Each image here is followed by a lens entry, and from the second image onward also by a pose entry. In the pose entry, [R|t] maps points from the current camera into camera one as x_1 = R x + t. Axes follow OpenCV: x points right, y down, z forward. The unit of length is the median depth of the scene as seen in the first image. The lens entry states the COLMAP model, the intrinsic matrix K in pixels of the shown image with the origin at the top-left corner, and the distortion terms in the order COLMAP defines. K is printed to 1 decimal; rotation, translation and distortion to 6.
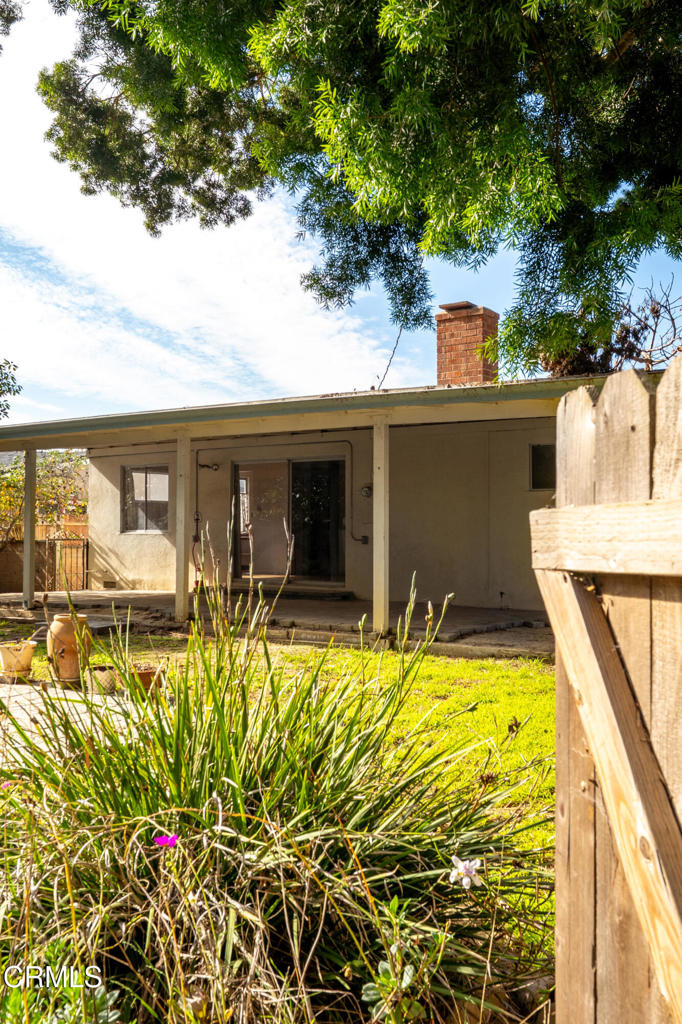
lens RADIAL K [[1059.7, 0, 340.9], [0, 1059.7, 513.0], [0, 0, 1]] dist [0.002207, 0.000000]
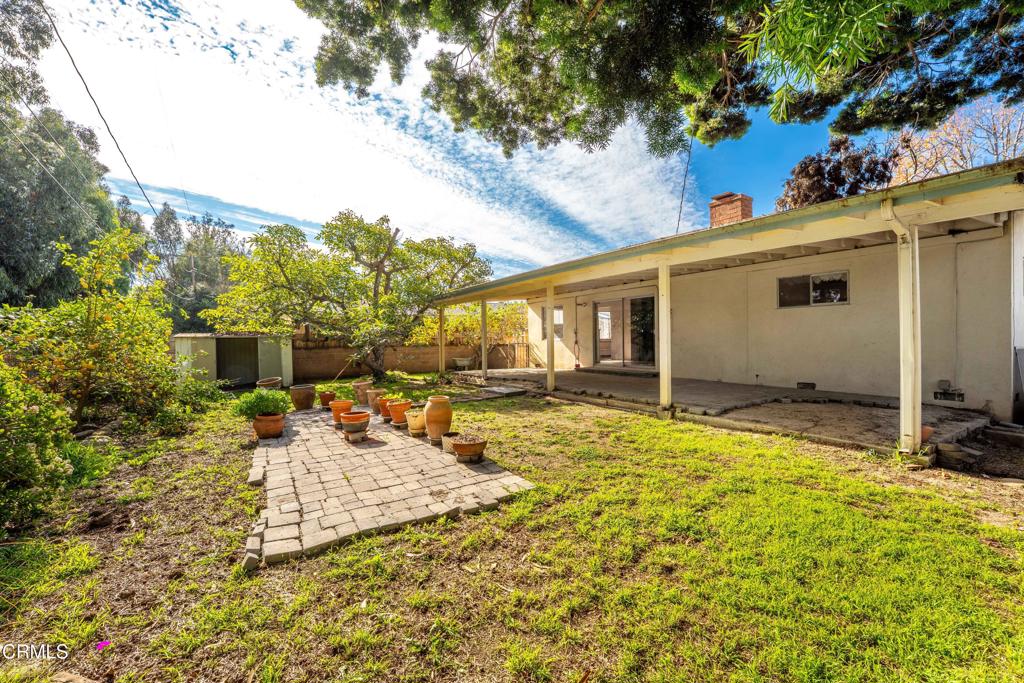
lens RADIAL K [[416.9, 0, 512.4], [0, 416.9, 344.2], [0, 0, 1]] dist [-0.025045, -0.000360]
pose [[0.928039, -0.012590, -0.372269, 0.055483], [0.025128, 0.999268, 0.028849, 0.003841], [0.371634, -0.036127, 0.927676, 0.376886]]
